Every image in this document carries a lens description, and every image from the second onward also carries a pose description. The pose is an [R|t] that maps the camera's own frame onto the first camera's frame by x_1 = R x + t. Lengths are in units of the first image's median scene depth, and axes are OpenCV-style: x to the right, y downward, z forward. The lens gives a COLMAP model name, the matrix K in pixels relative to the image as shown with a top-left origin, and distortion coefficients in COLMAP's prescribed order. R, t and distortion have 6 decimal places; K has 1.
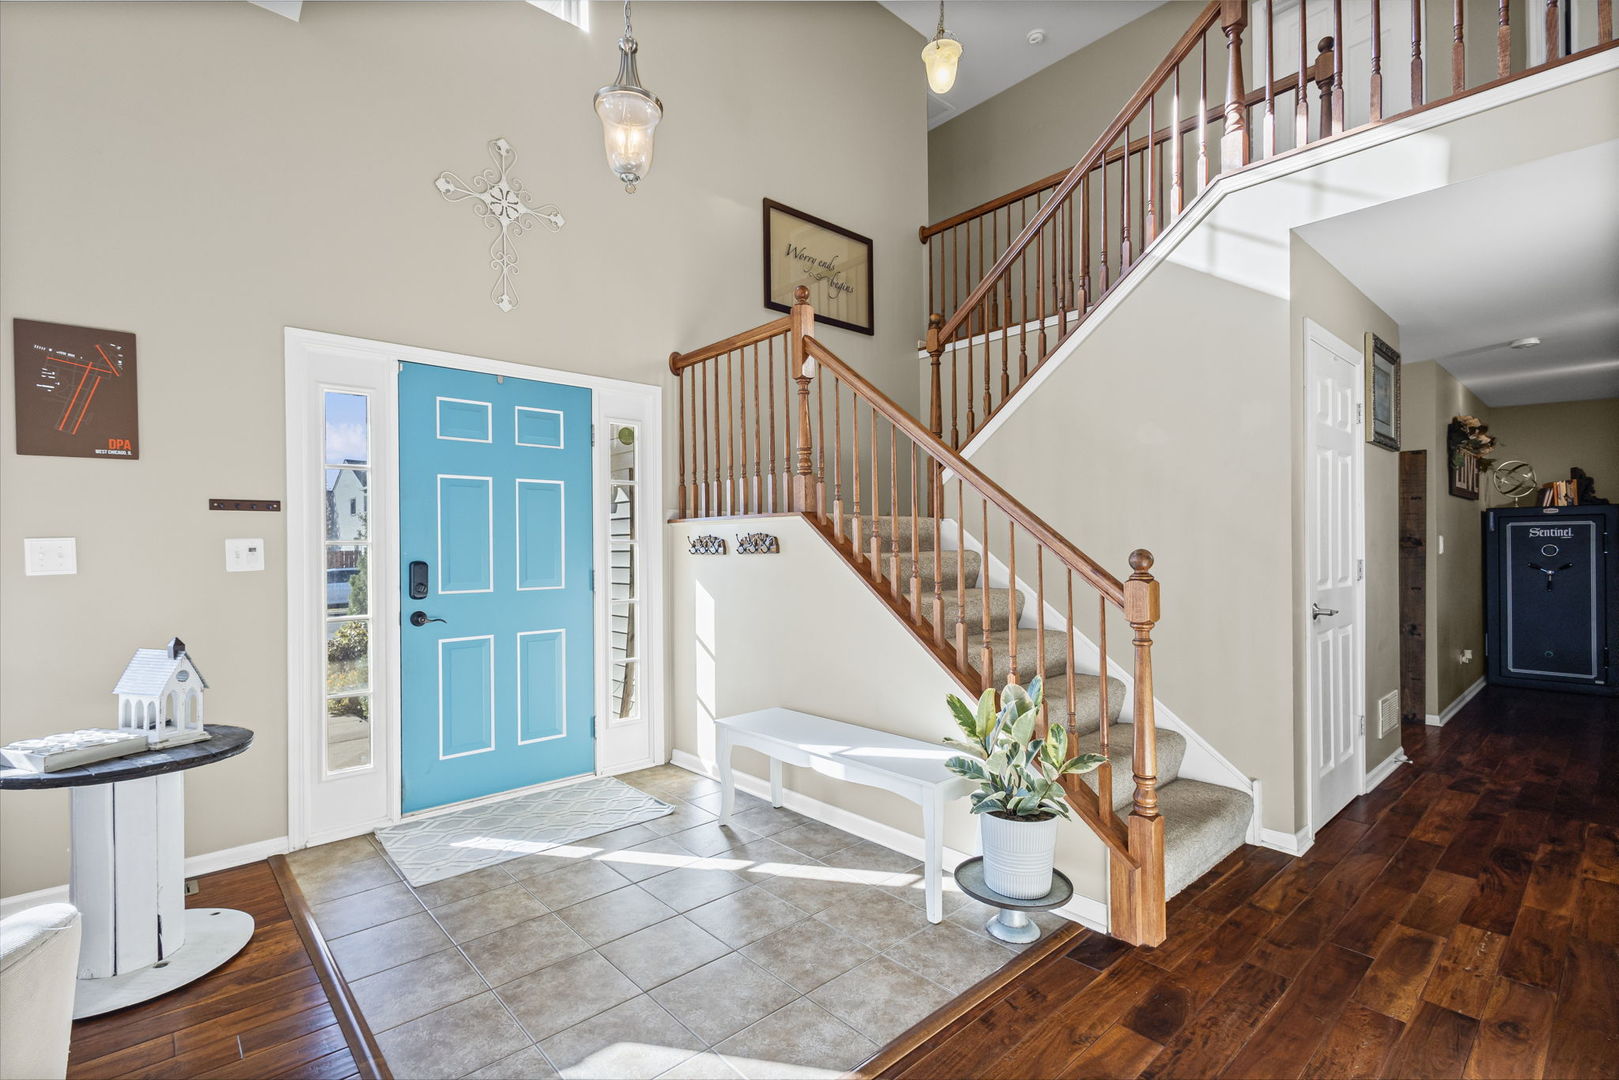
lens RADIAL K [[749.6, 0, 806.8], [0, 749.6, 542.9], [0, 0, 1]] dist [0.015395, -0.000688]
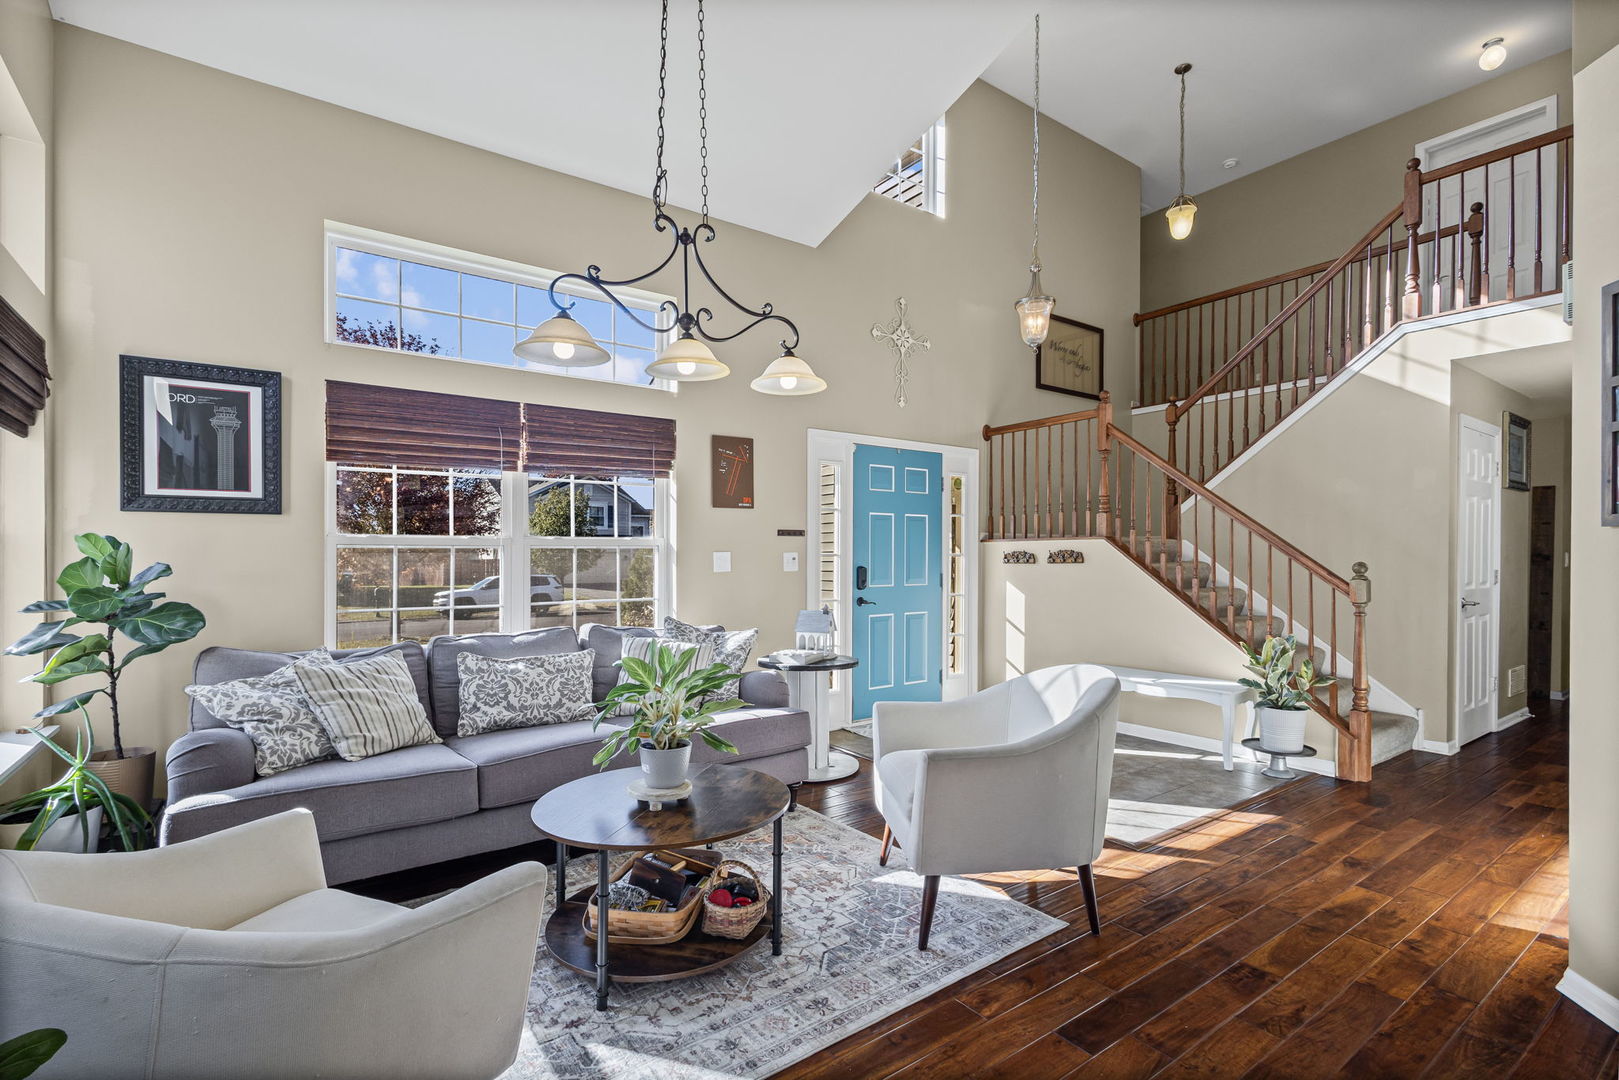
lens RADIAL K [[749.6, 0, 819.2], [0, 749.6, 564.7], [0, 0, 1]] dist [0.015395, -0.000688]
pose [[0.994874, 0.006711, -0.100898, -0.441861], [-0.005164, 0.999865, 0.015593, -0.004301], [0.100989, -0.014992, 0.994775, -0.618308]]
